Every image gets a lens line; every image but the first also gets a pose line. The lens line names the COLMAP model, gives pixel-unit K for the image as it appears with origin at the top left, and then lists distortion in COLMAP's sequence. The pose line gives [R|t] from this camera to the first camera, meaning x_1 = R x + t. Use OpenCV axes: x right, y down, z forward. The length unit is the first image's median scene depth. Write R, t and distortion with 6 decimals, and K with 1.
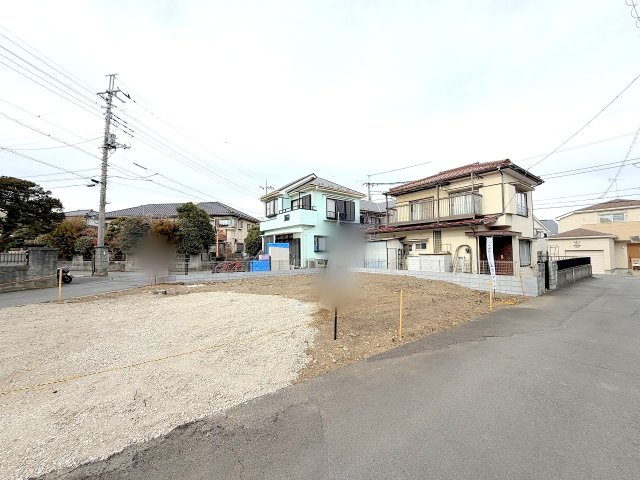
lens RADIAL K [[254.9, 0, 319.2], [0, 254.9, 240.4], [0, 0, 1]] dist [0.001938, -0.000327]
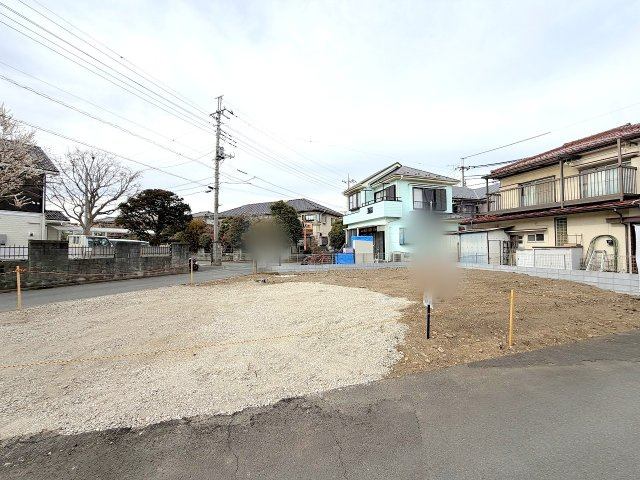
lens RADIAL K [[254.9, 0, 319.4], [0, 254.9, 240.3], [0, 0, 1]] dist [0.001938, -0.000327]
pose [[0.949339, -0.009506, -0.314111, -0.005345], [0.017833, 0.999561, 0.023646, -0.000205], [0.313748, -0.028049, 0.949092, -0.000818]]
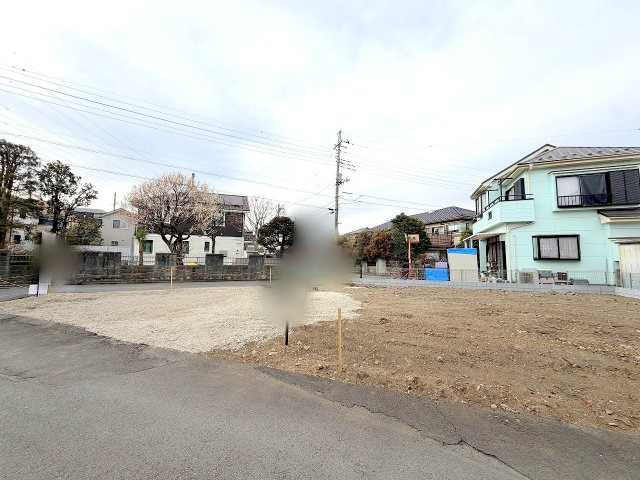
lens RADIAL K [[254.9, 0, 319.3], [0, 254.9, 239.7], [0, 0, 1]] dist [0.001938, -0.000327]
pose [[0.529784, -0.057934, -0.846152, 0.286119], [0.029795, 0.998320, -0.049698, 0.008975], [0.847609, 0.001119, 0.530620, 0.166321]]
